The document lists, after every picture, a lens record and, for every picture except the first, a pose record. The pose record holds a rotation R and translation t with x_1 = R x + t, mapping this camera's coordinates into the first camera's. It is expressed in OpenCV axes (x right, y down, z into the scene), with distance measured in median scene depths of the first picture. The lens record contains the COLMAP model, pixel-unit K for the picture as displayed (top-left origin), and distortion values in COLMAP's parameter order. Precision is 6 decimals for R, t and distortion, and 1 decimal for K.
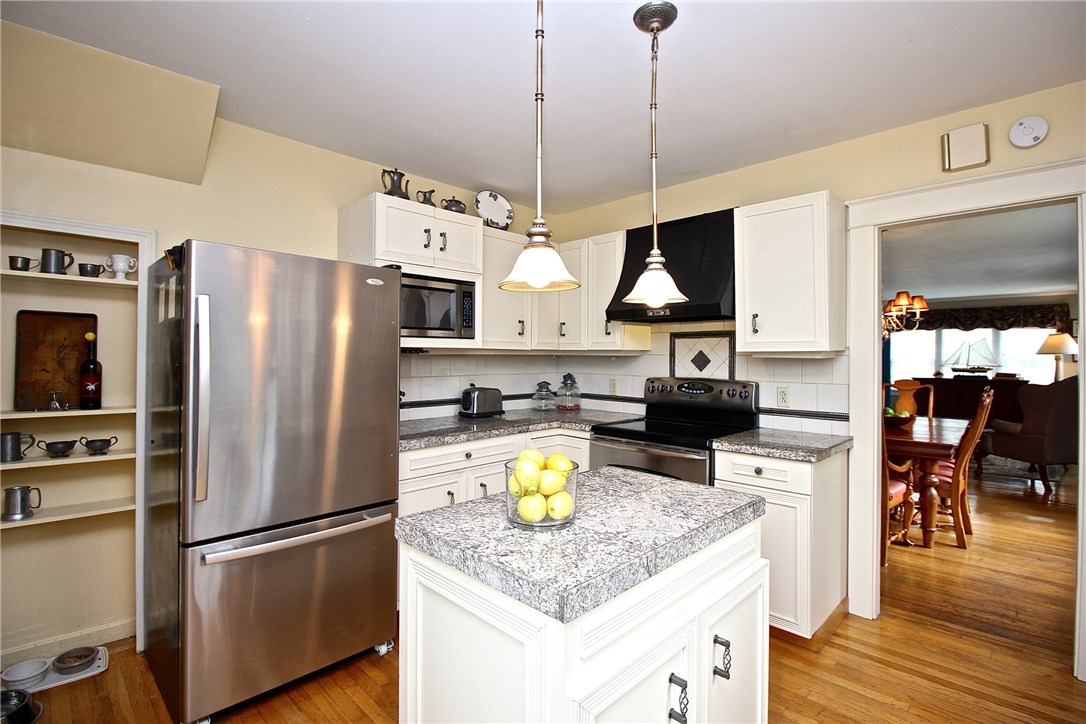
lens RADIAL K [[509.1, 0, 546.7], [0, 509.1, 353.1], [0, 0, 1]] dist [-0.015374, -0.002755]
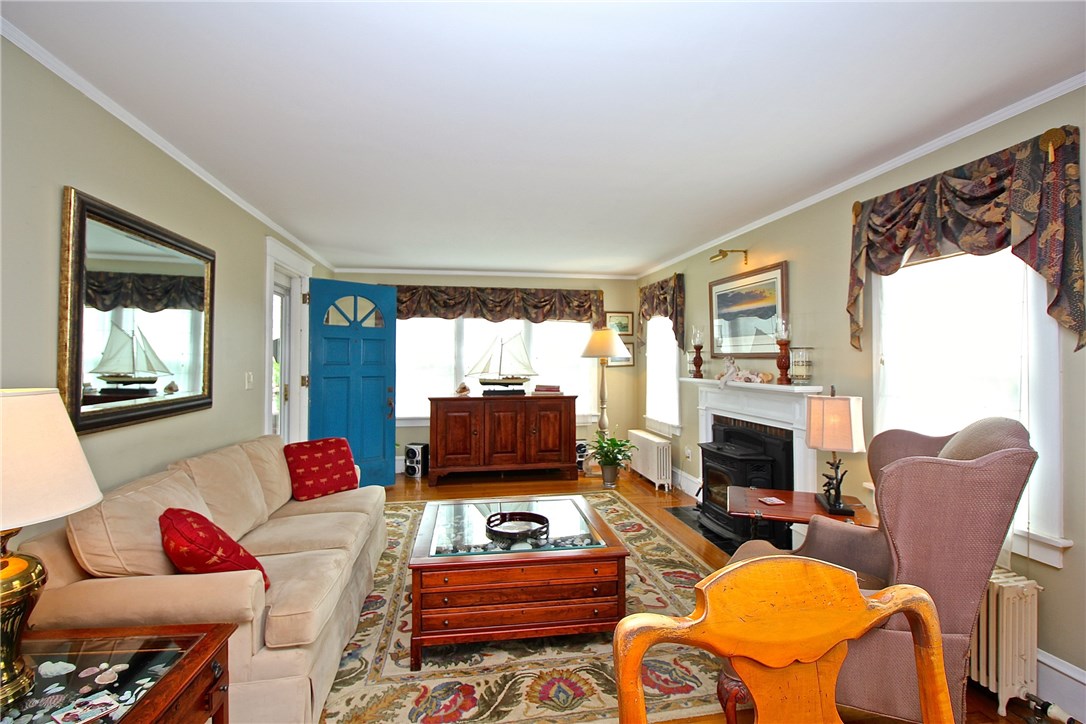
lens RADIAL K [[509.1, 0, 542.8], [0, 509.1, 350.9], [0, 0, 1]] dist [-0.015374, -0.002755]
pose [[0.574751, 0.016705, 0.818158, 0.338605], [-0.002279, 0.999820, -0.018814, 0.006142], [-0.818325, 0.008948, 0.574686, 0.585930]]
